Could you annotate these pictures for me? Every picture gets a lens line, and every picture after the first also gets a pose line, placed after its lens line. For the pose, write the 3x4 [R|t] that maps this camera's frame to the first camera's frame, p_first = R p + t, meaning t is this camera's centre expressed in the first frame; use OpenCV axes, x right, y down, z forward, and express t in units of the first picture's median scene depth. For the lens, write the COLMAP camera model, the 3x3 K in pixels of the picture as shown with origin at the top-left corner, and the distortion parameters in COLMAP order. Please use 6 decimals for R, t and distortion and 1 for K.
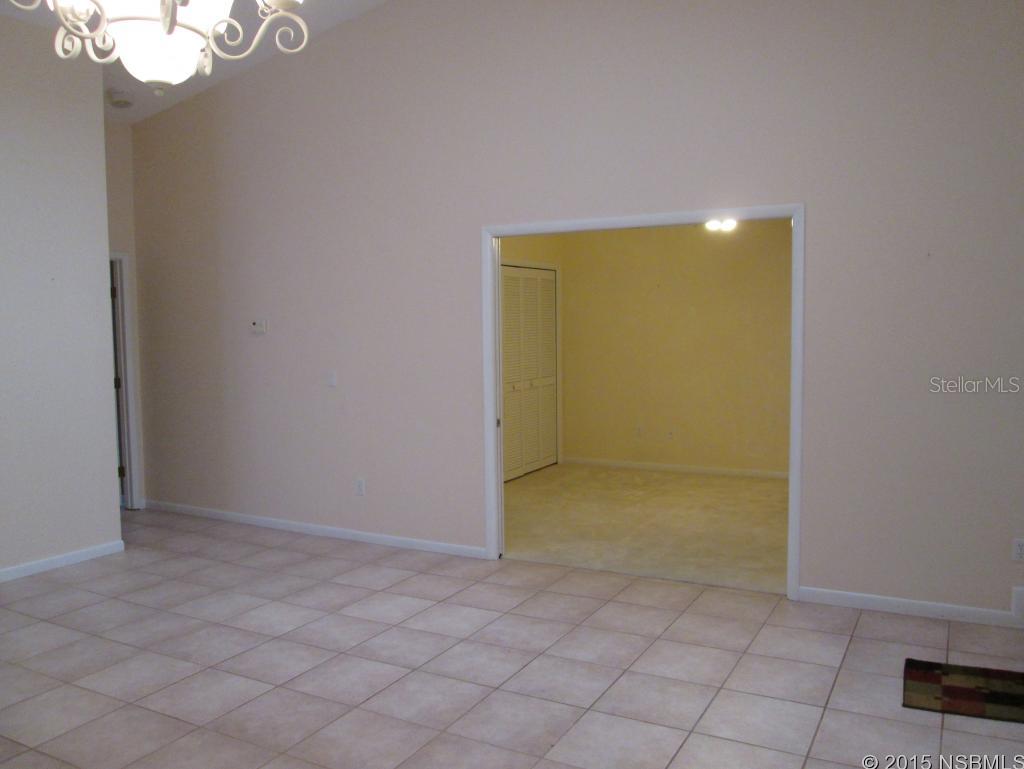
lens RADIAL K [[846.0, 0, 512.0], [0, 846.0, 384.5], [0, 0, 1]] dist [-0.083209, -0.003324]
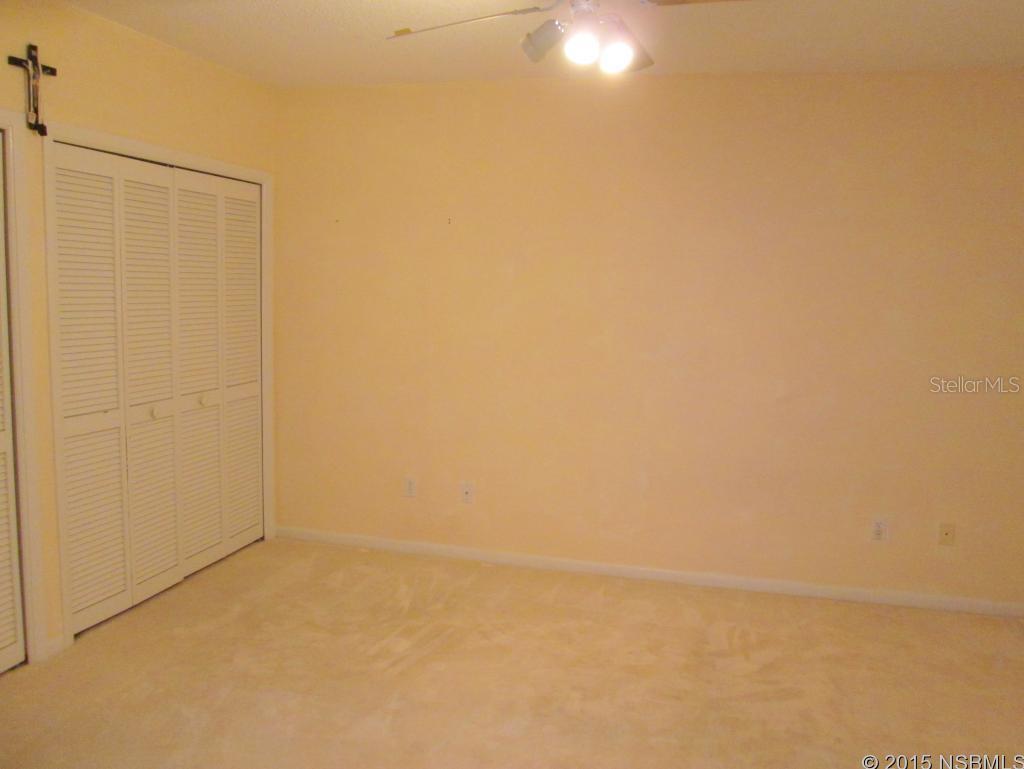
lens RADIAL K [[846.0, 0, 512.0], [0, 846.0, 384.5], [0, 0, 1]] dist [-0.083209, -0.003324]
pose [[0.973131, 0.014292, 0.229808, 0.090836], [-0.023475, 0.999029, 0.037274, -0.034404], [-0.229053, -0.041668, 0.972522, 0.470655]]
